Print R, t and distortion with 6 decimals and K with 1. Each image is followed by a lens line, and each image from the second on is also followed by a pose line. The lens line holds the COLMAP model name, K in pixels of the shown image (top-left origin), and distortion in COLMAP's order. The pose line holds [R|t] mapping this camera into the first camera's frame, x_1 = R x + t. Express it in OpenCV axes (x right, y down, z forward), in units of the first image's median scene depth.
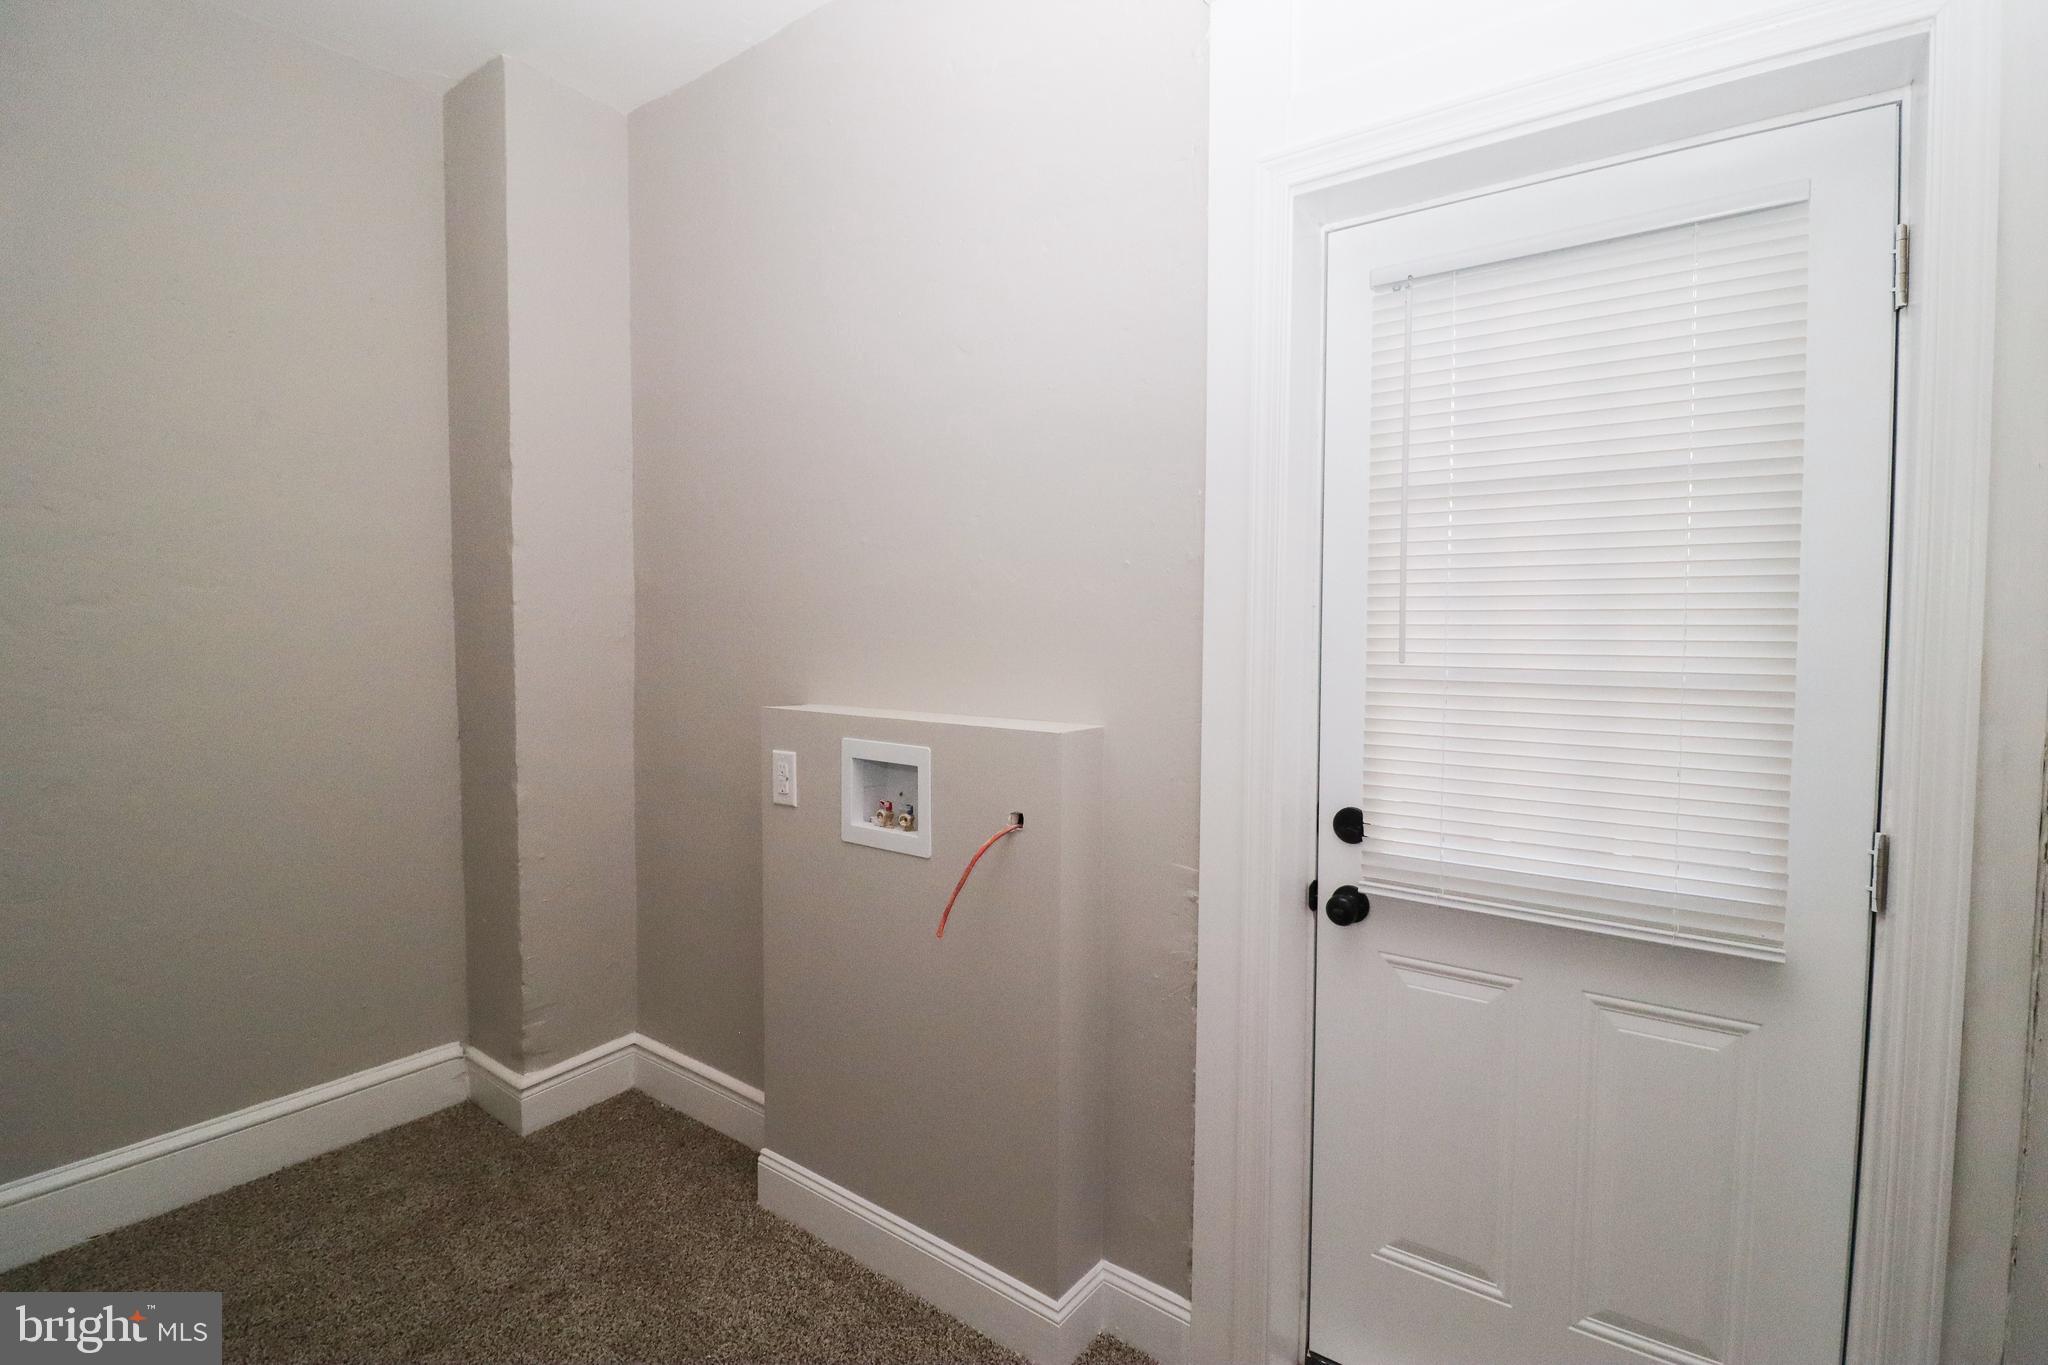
lens RADIAL K [[943.0, 0, 1034.9], [0, 943.0, 681.5], [0, 0, 1]] dist [-0.014269, -0.002379]
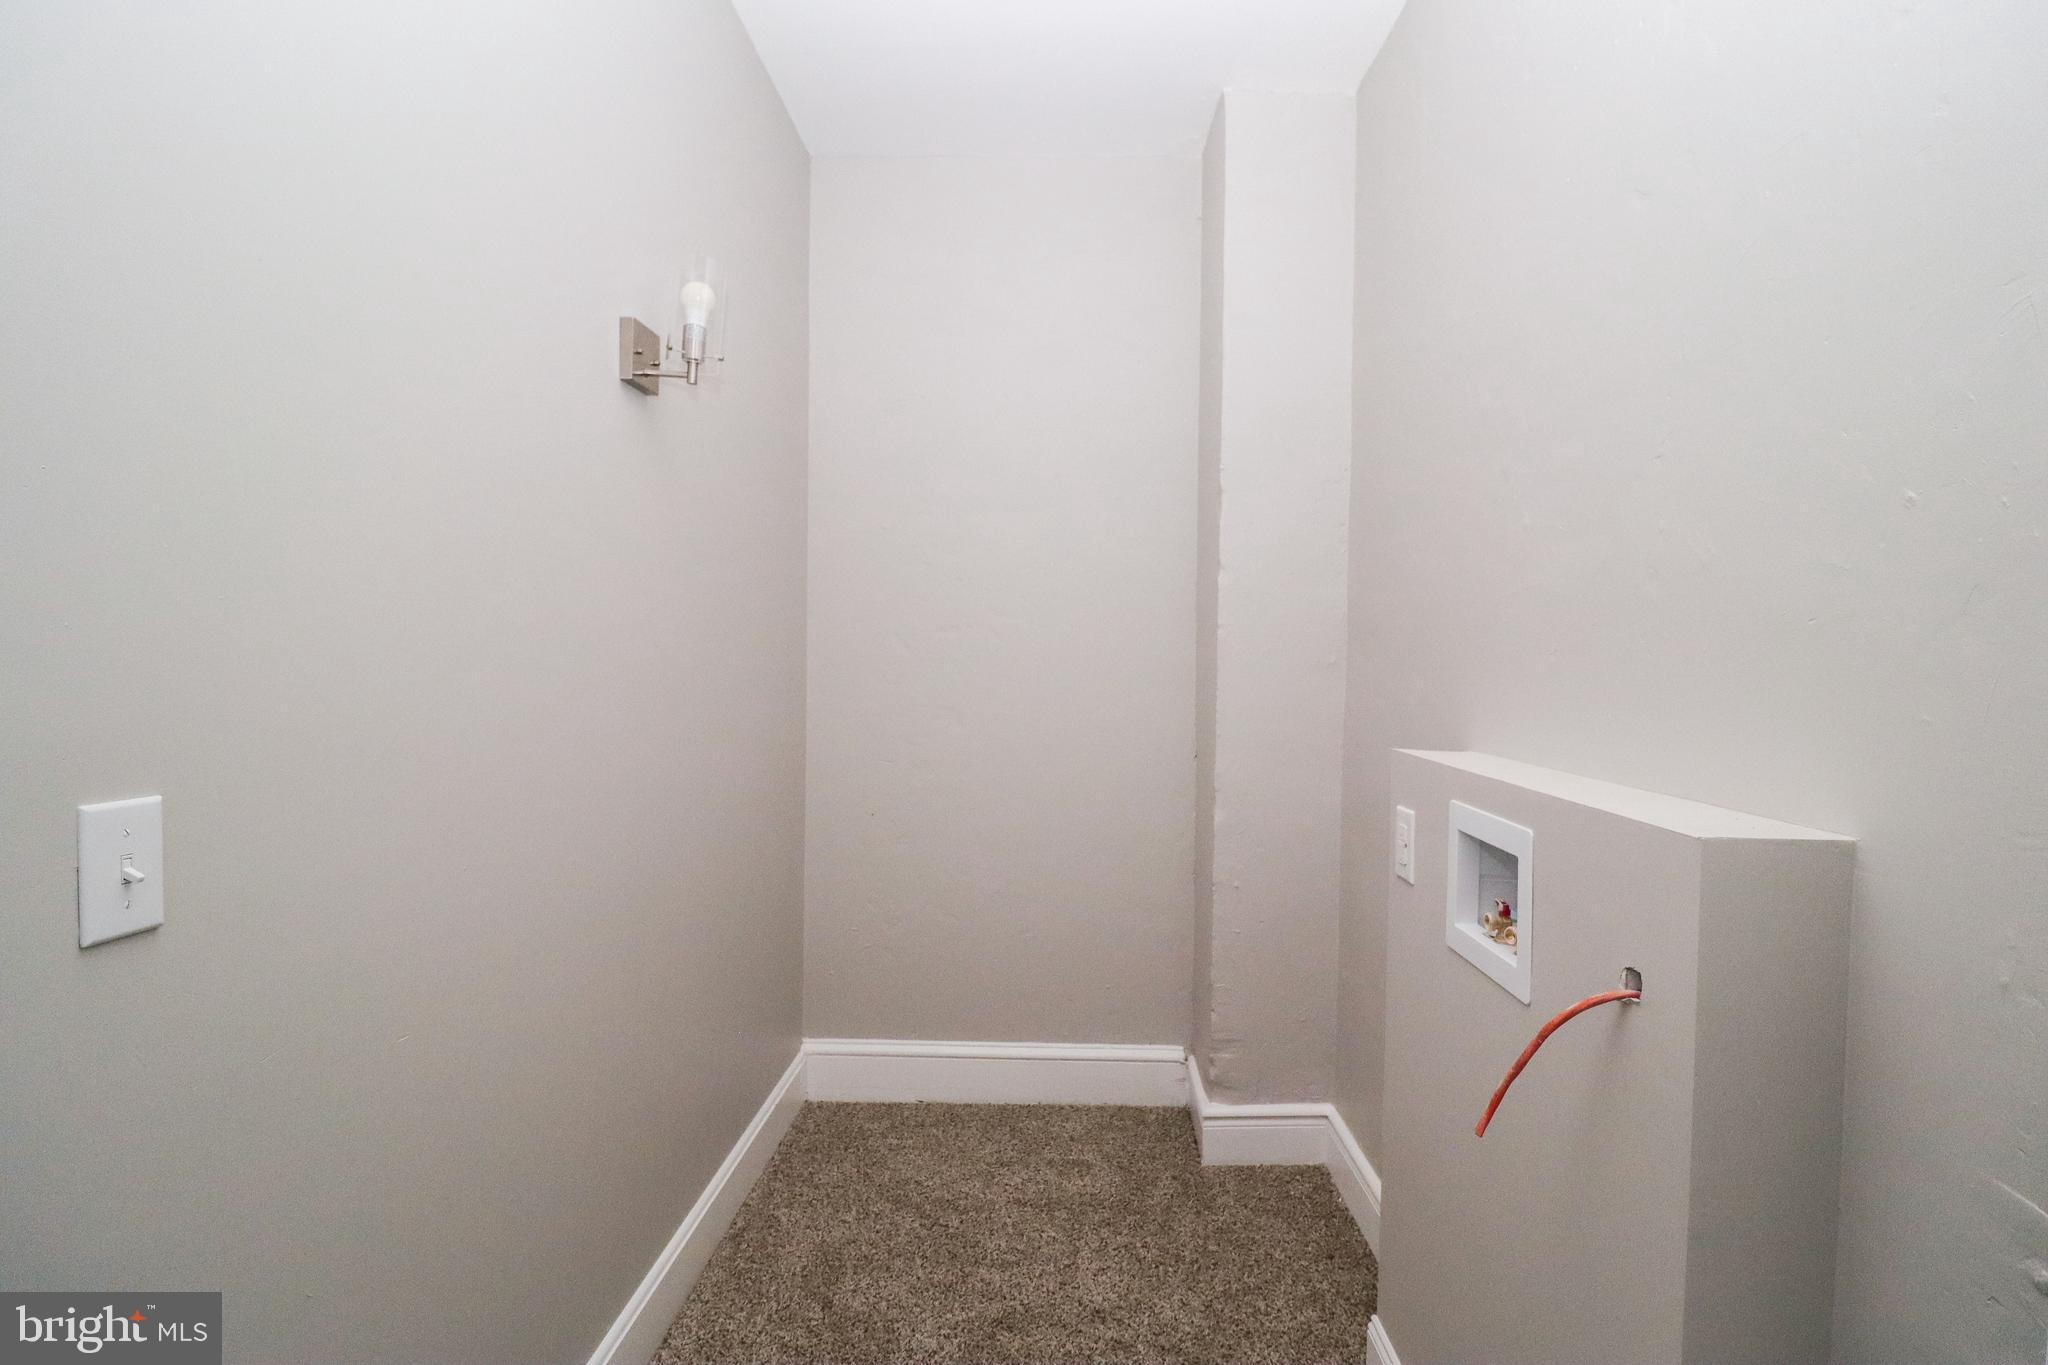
lens RADIAL K [[943.0, 0, 1027.3], [0, 943.0, 671.1], [0, 0, 1]] dist [-0.014269, -0.002379]
pose [[0.566241, 0.014899, -0.824105, 0.169785], [-0.054834, 0.998303, -0.019629, -0.005326], [0.822414, 0.056304, 0.566097, 0.277724]]
